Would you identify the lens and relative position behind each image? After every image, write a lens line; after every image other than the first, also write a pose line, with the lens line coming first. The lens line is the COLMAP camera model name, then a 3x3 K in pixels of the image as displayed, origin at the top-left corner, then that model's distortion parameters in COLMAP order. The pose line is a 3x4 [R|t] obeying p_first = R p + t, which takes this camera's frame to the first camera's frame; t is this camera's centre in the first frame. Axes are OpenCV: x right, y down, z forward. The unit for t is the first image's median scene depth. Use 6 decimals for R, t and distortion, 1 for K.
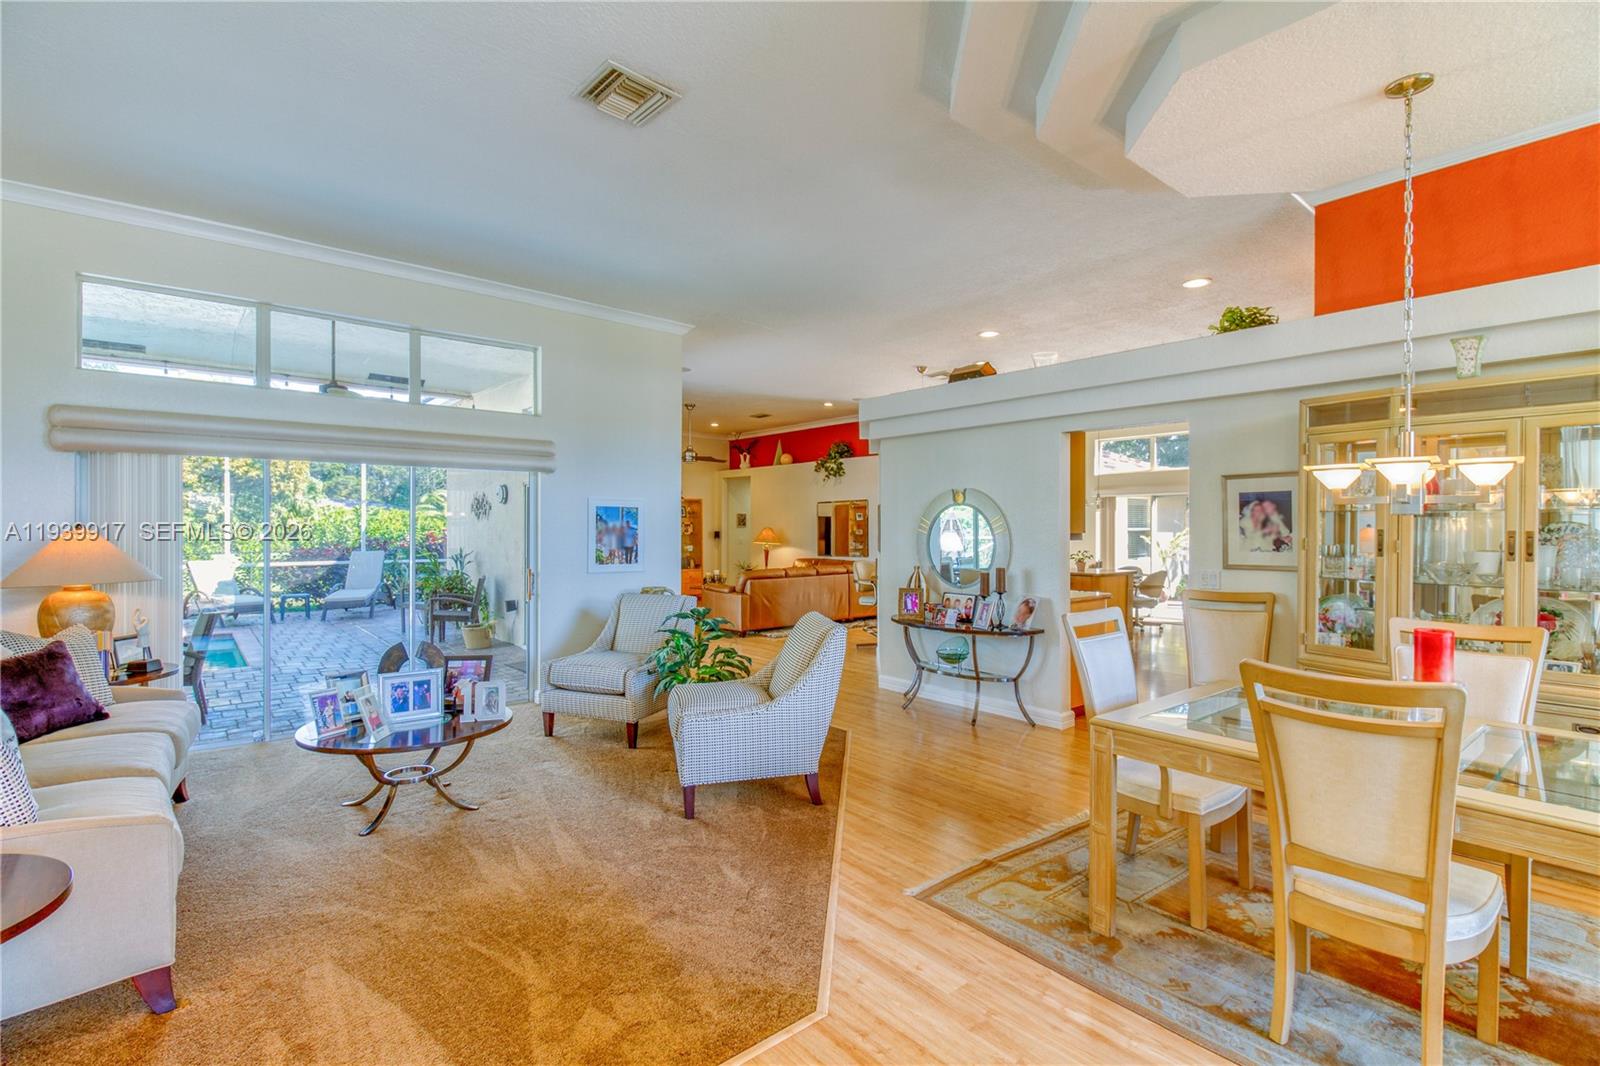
lens RADIAL K [[773.5, 0, 790.7], [0, 773.5, 535.0], [0, 0, 1]] dist [0.002539, 0.000052]
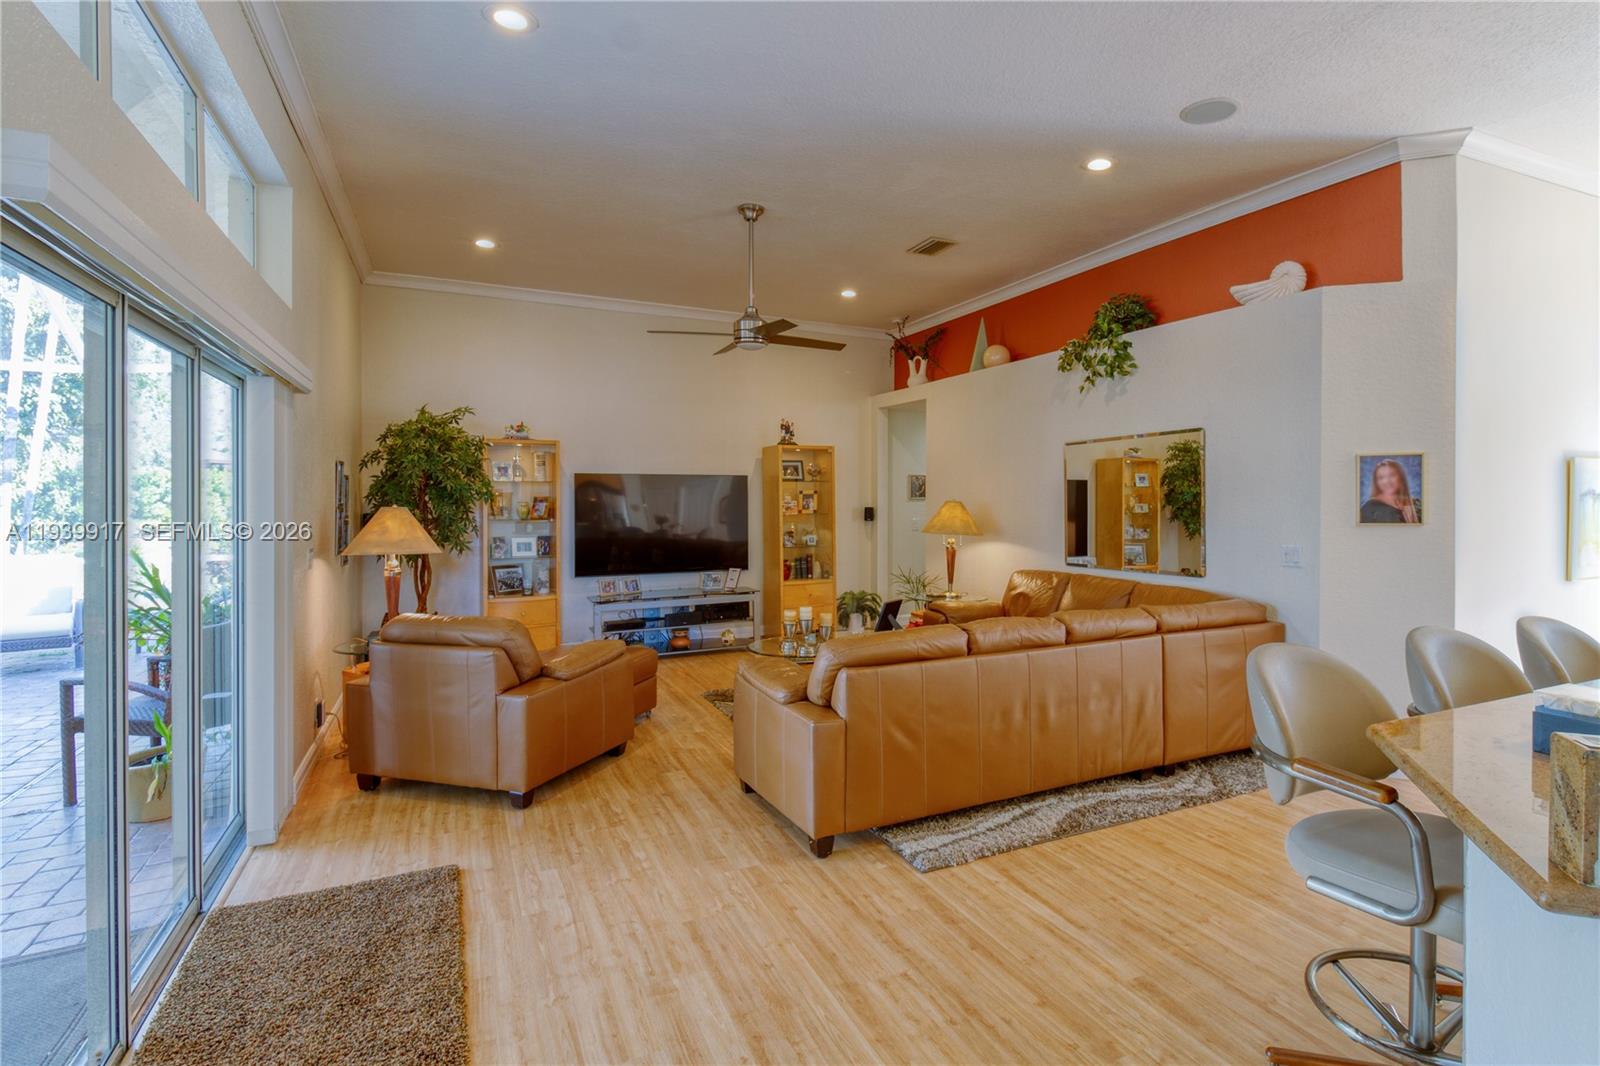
lens RADIAL K [[780.5, 0, 849.0], [0, 780.5, 506.3], [0, 0, 1]] dist [0.031933, 0.000165]
pose [[0.974651, -0.000734, -0.223729, 0.013658], [0.000194, 0.999997, -0.002435, -0.004852], [0.223730, 0.002330, 0.974648, 0.509396]]
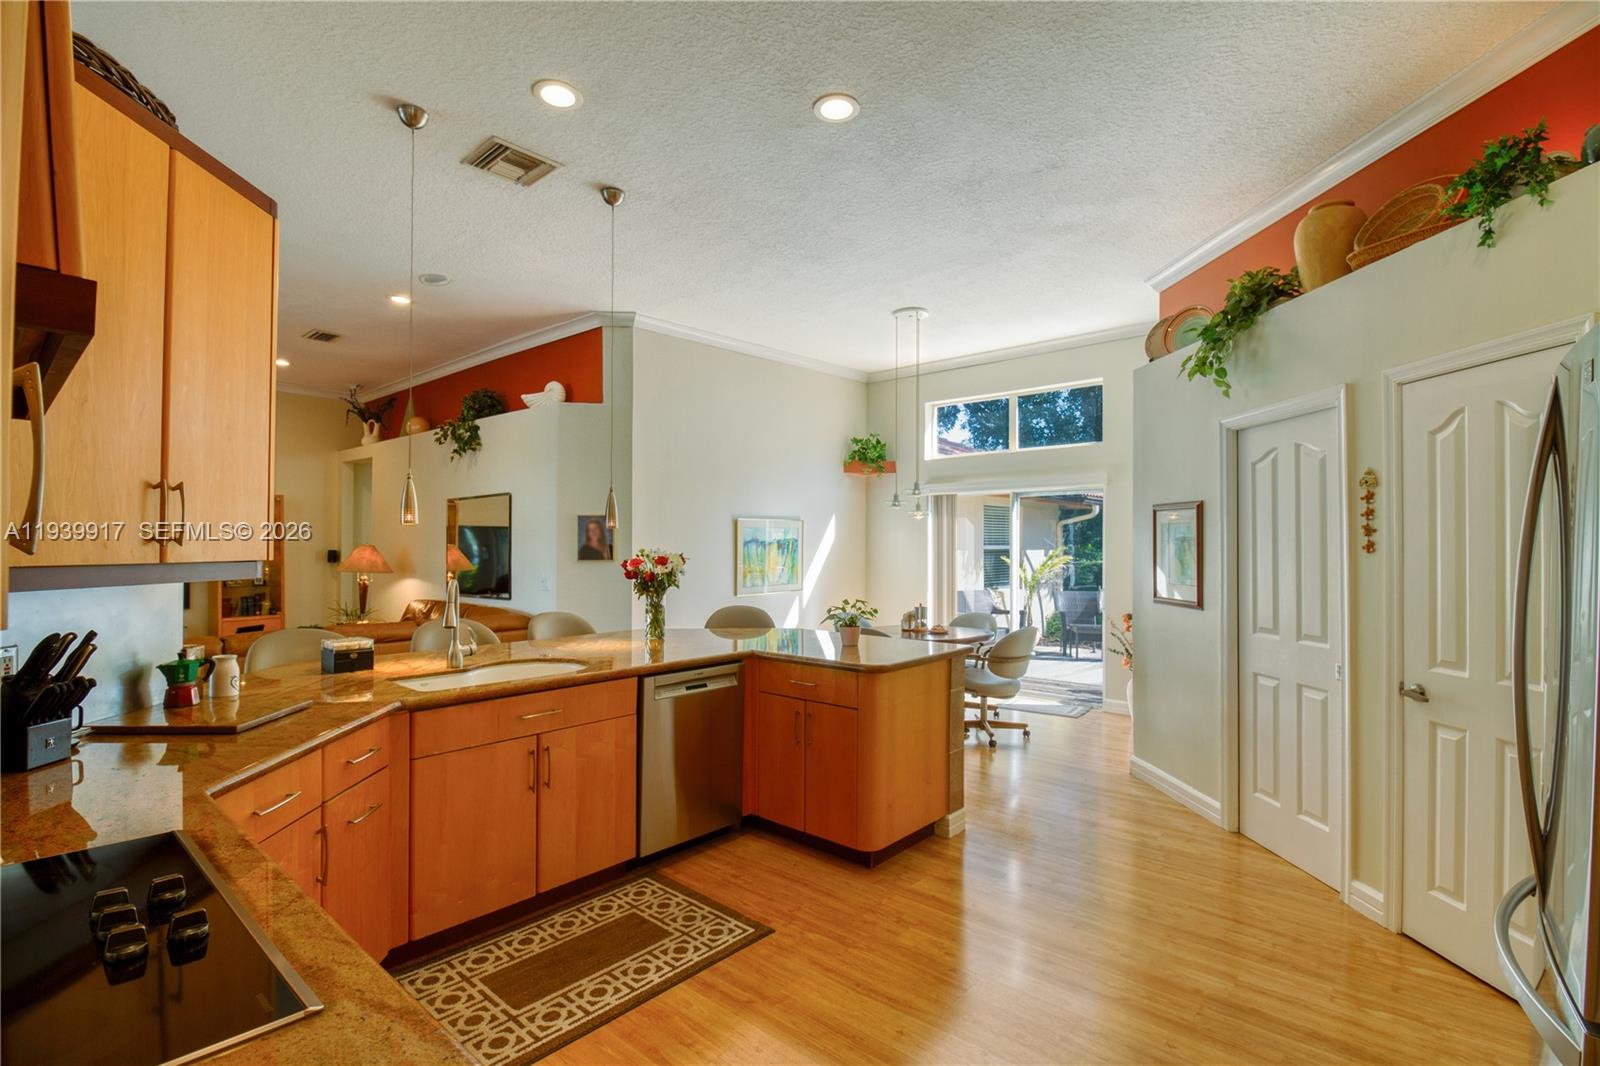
lens RADIAL K [[740.0, 0, 803.6], [0, 740.0, 545.0], [0, 0, 1]] dist [0.001005, 0.000081]
pose [[0.987729, -0.000128, 0.156179, 0.192702], [0.001501, 0.999961, -0.008673, -0.003951], [-0.156172, 0.008801, 0.987691, 0.405543]]
